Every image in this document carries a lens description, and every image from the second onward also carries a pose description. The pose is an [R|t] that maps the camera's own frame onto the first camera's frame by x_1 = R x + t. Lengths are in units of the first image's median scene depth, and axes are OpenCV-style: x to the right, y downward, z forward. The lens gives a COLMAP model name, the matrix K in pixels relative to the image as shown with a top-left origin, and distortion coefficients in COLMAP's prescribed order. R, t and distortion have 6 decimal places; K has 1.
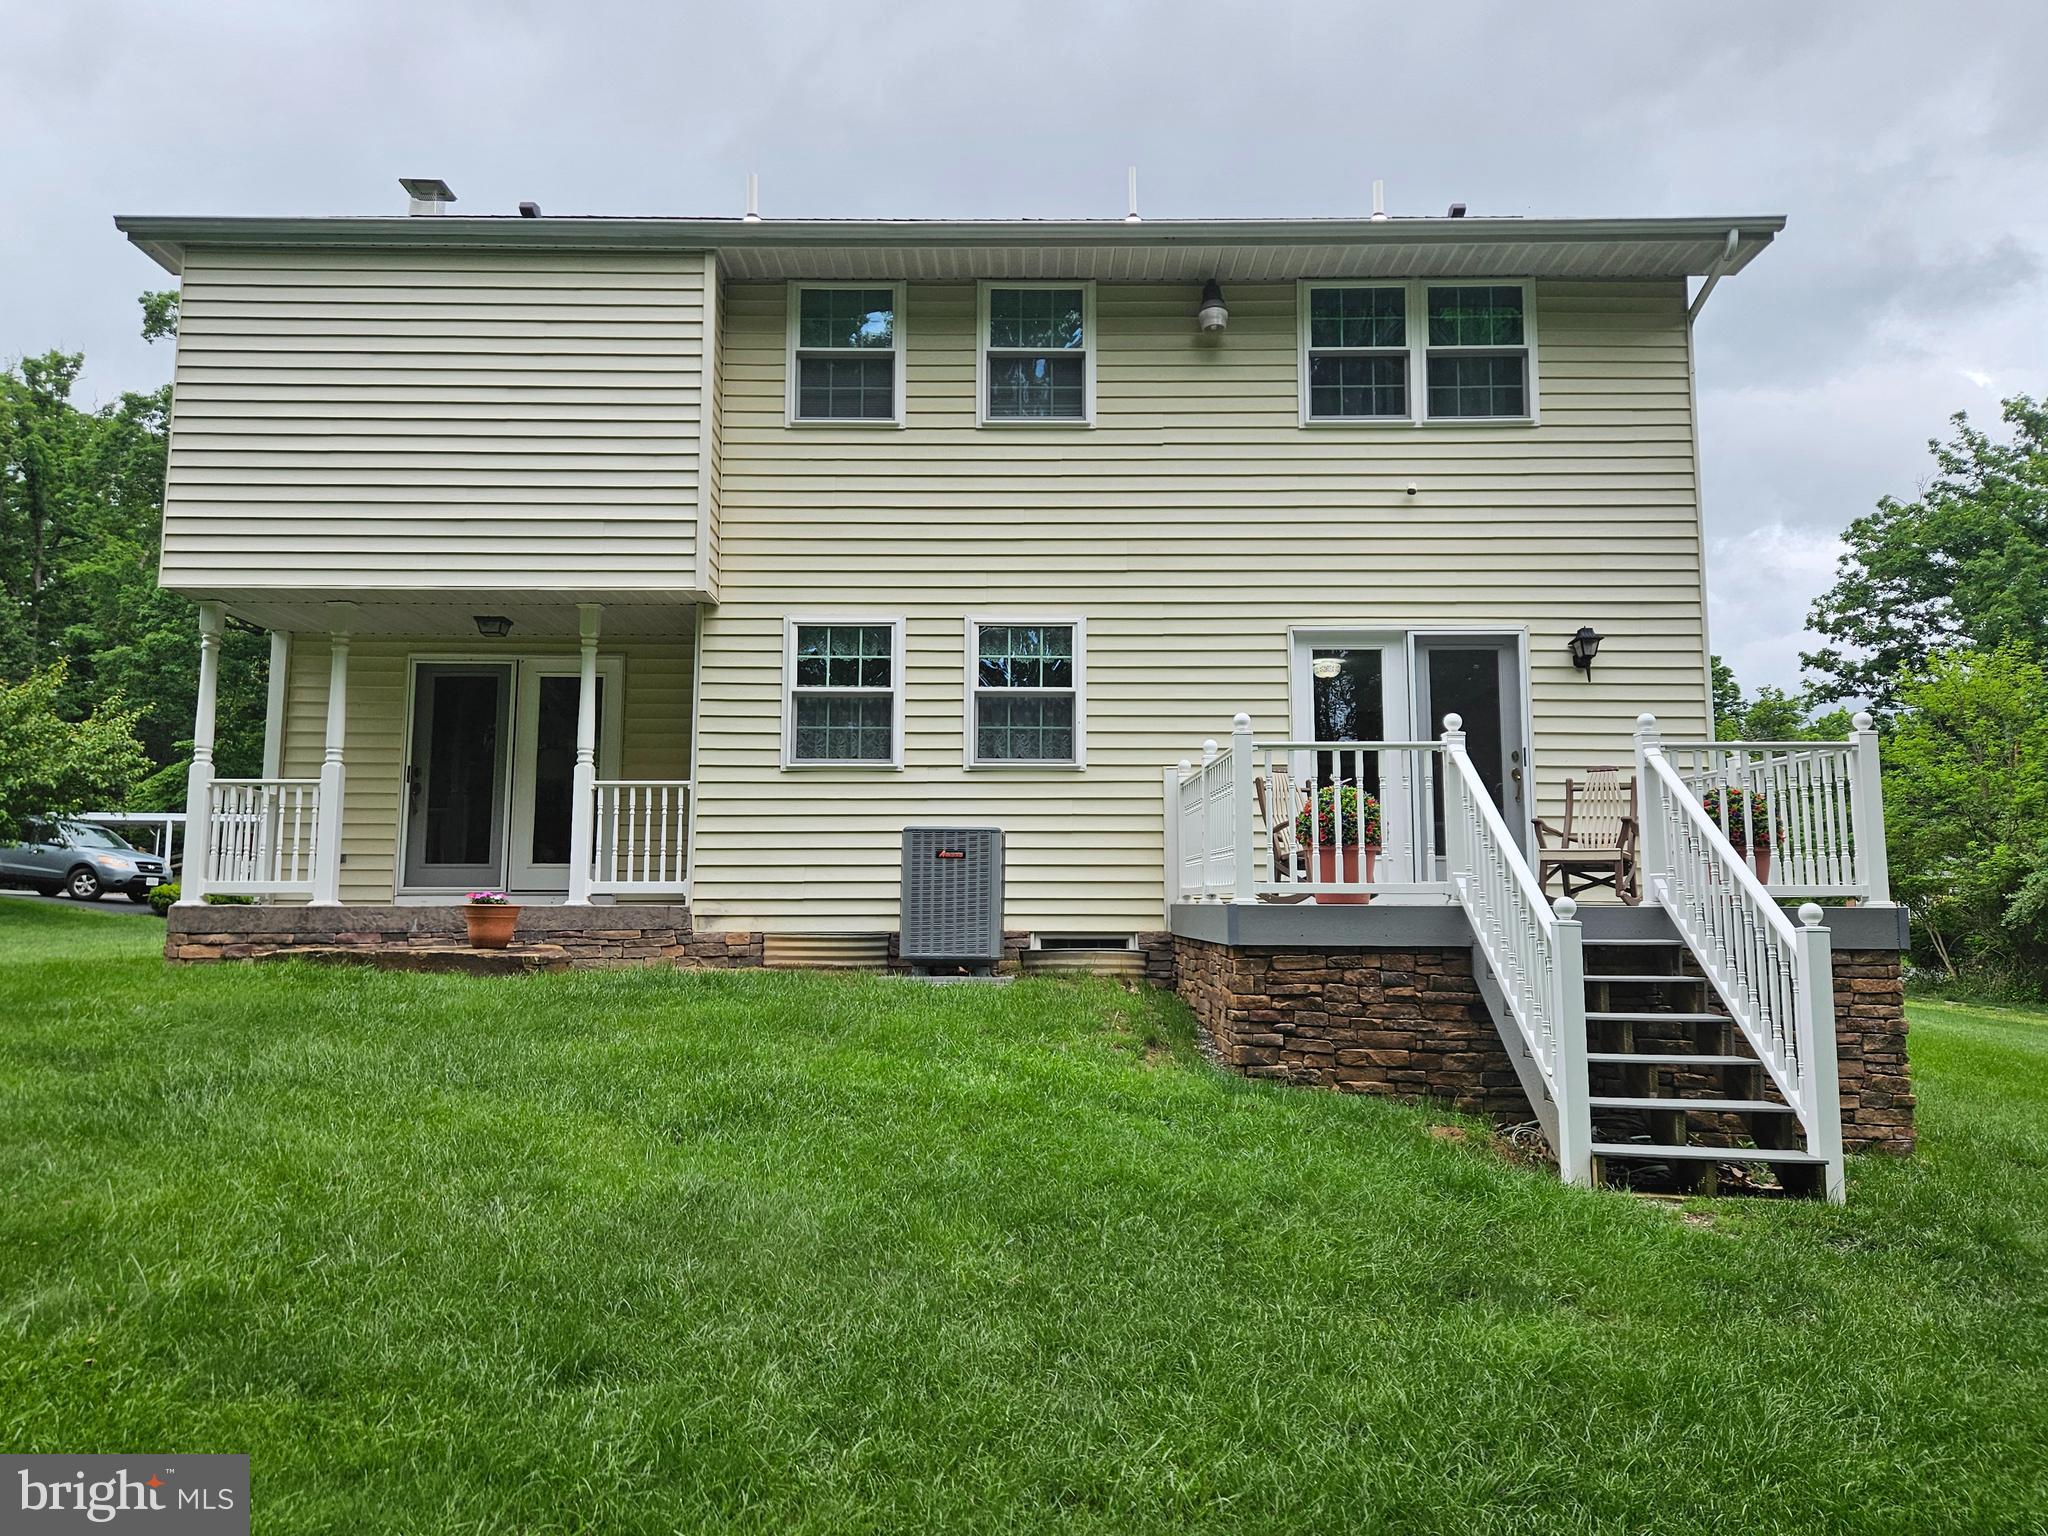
lens RADIAL K [[1354.2, 0, 1029.0], [0, 1354.2, 741.5], [0, 0, 1]] dist [0.060009, -0.033254]
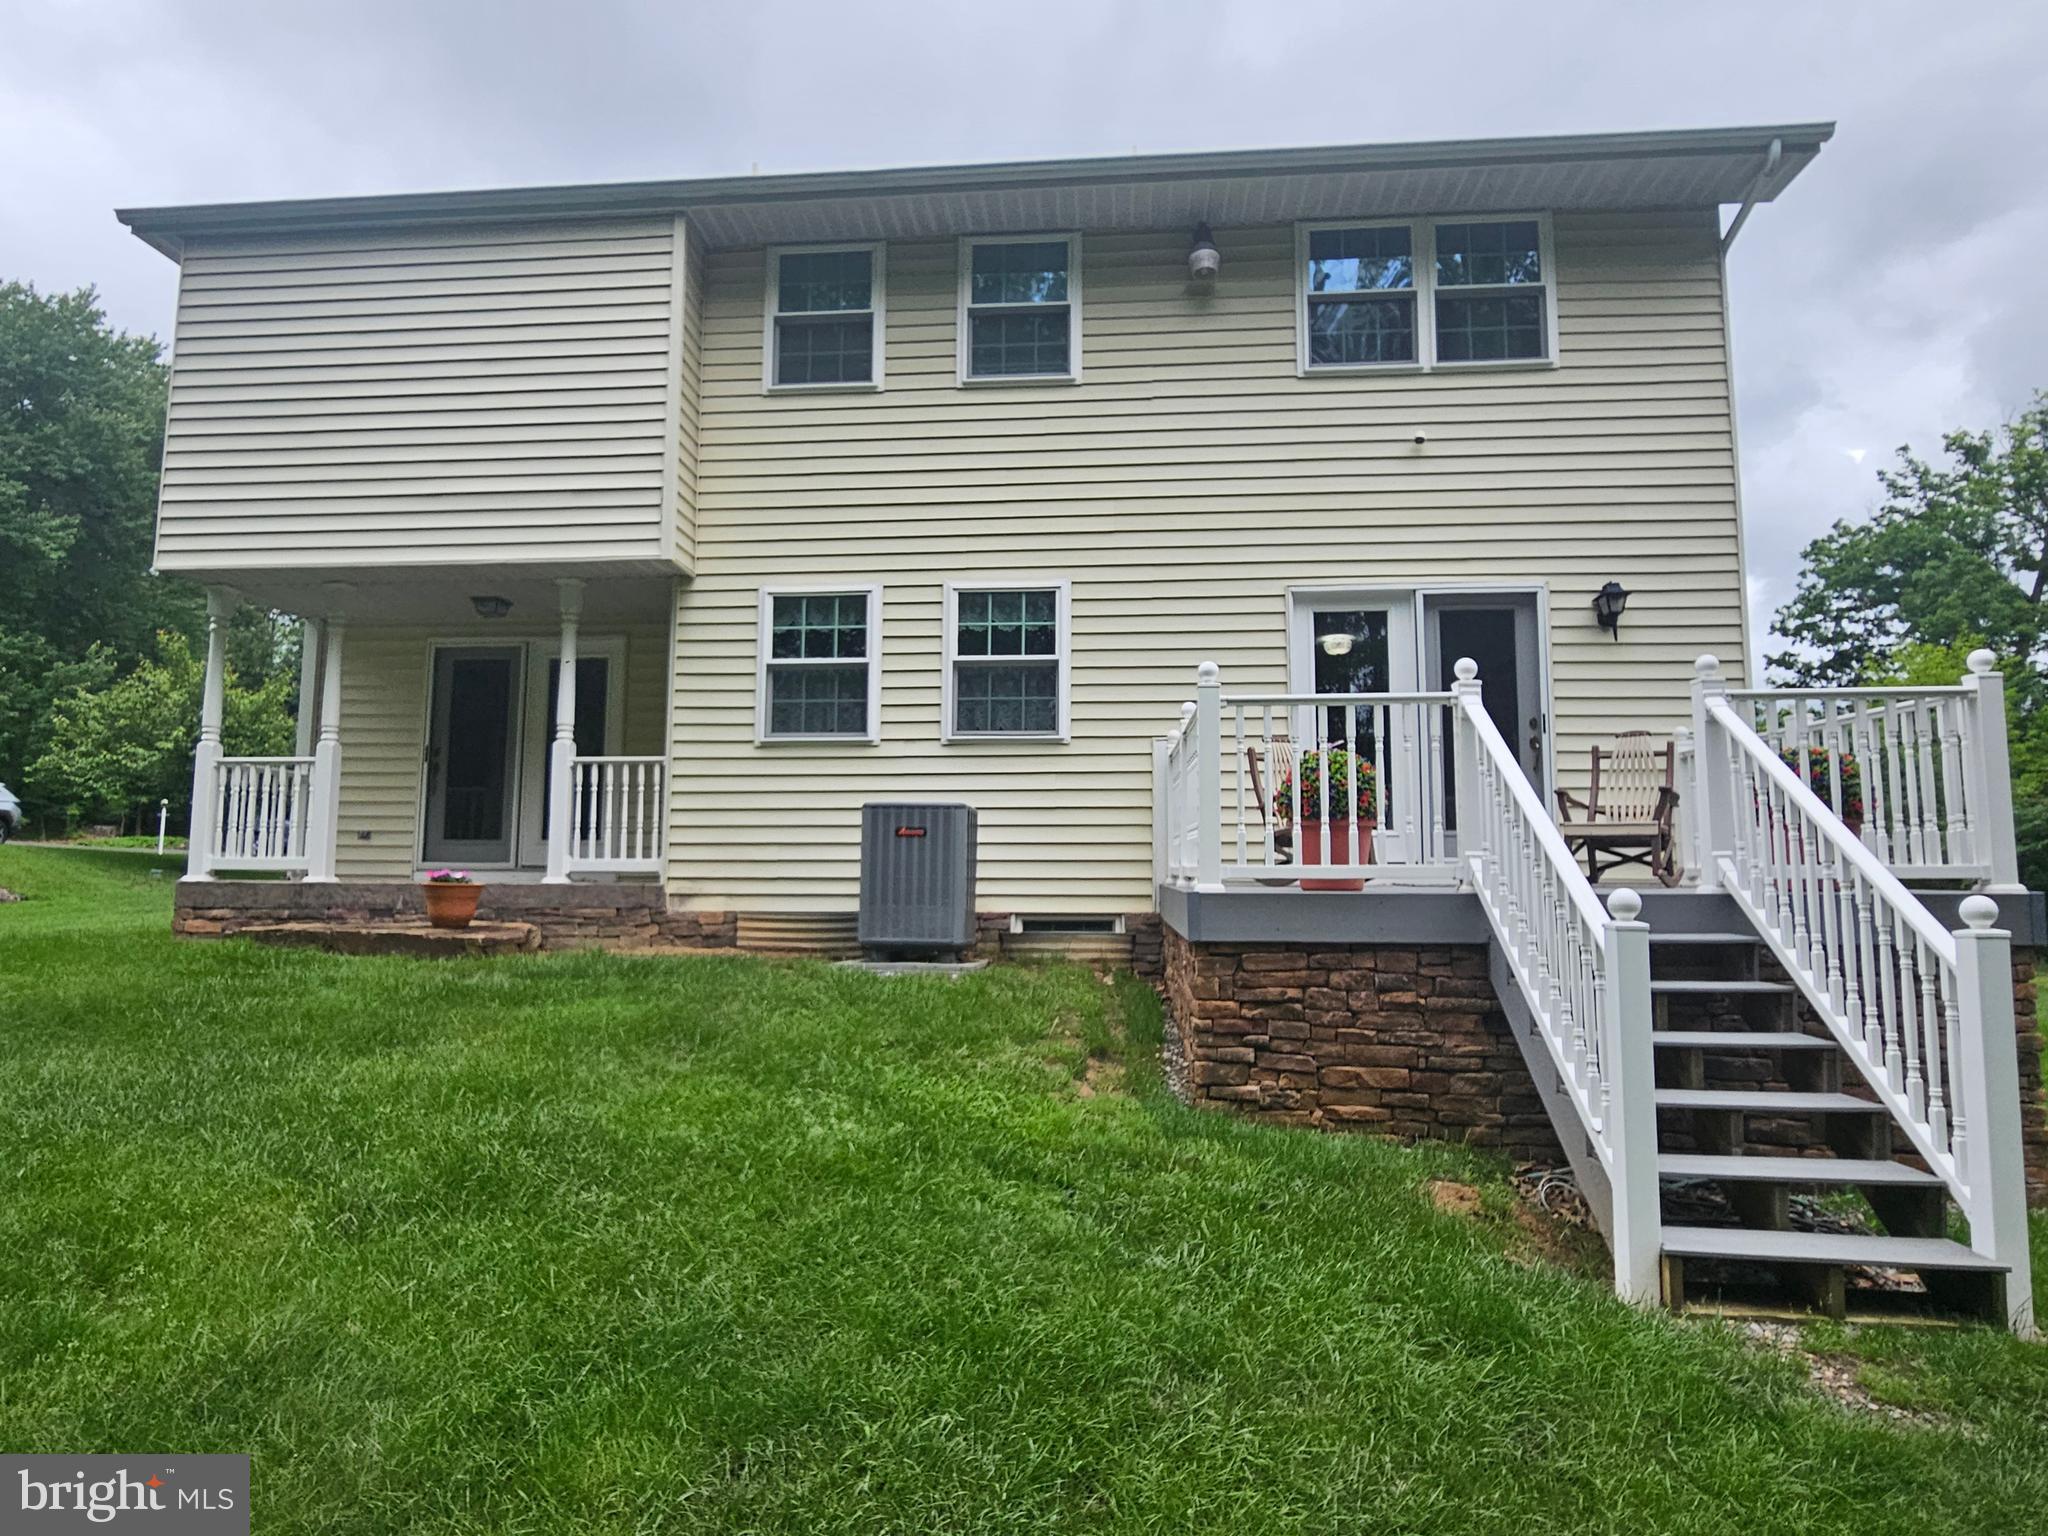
lens RADIAL K [[1089.7, 0, 1030.0], [0, 1089.7, 771.1], [0, 0, 1]] dist [-0.012740, 0.002814]
pose [[0.996967, -0.006606, -0.077539, 0.072805], [0.008848, 0.999551, 0.028611, 0.019076], [0.077315, -0.029210, 0.996579, 0.237481]]
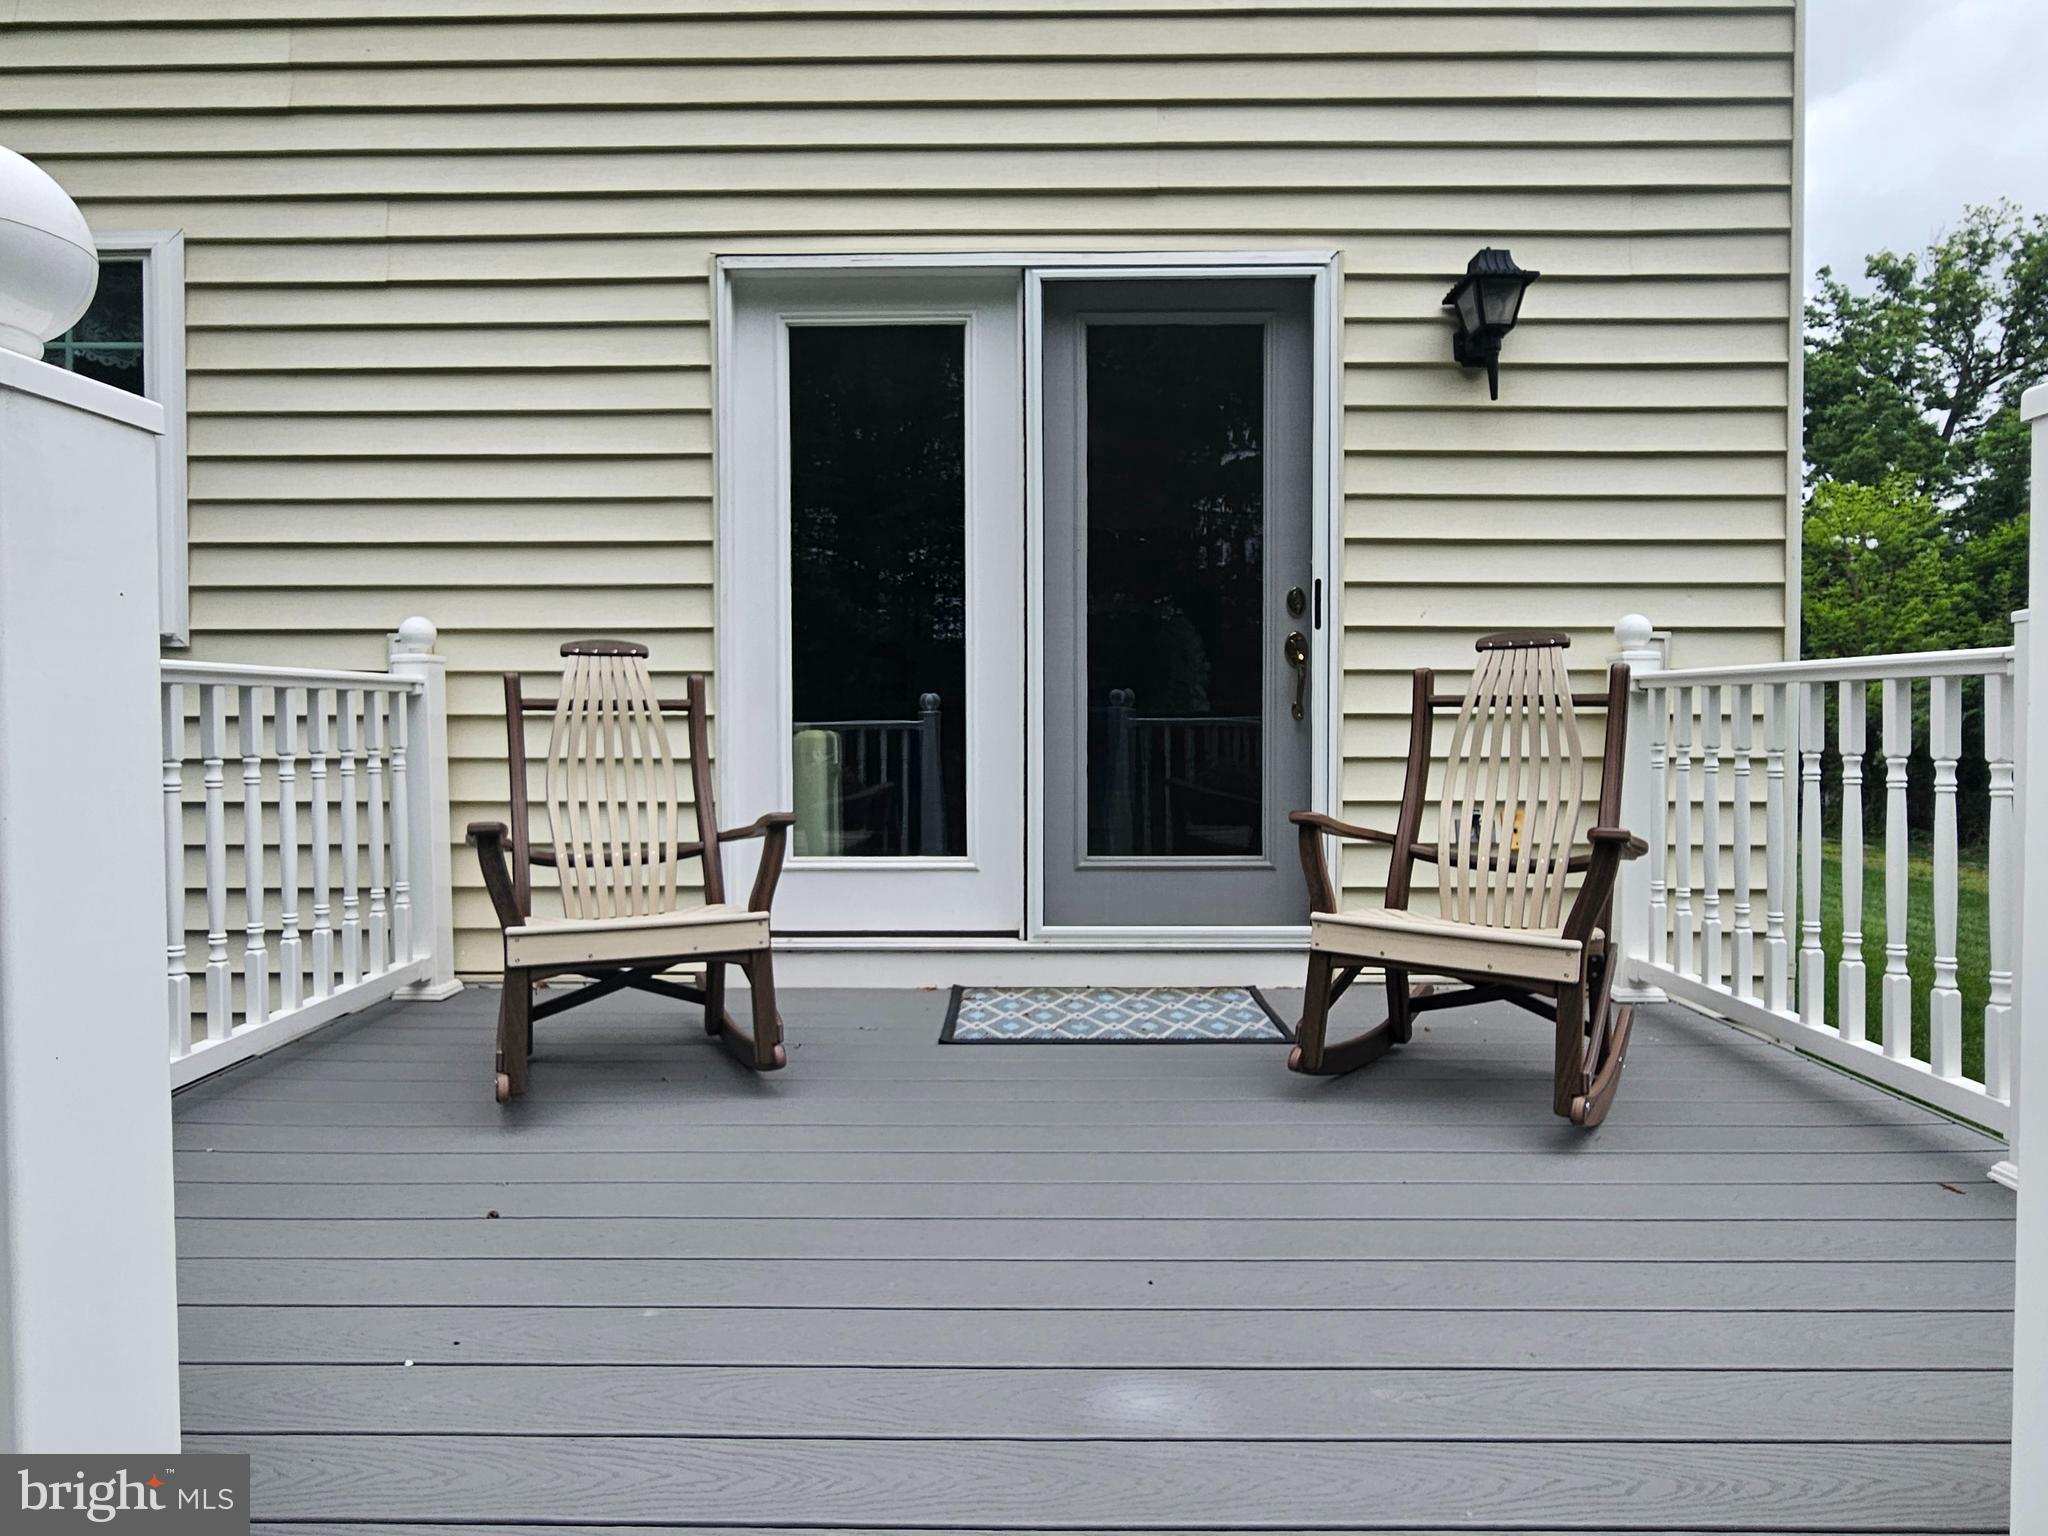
lens RADIAL K [[1089.7, 0, 1035.1], [0, 1089.7, 744.9], [0, 0, 1]] dist [-0.012740, 0.002814]
pose [[0.999944, -0.007780, 0.007199, 0.279507], [0.006635, 0.989075, 0.147265, 0.004768], [-0.008266, -0.147209, 0.989071, 0.687668]]
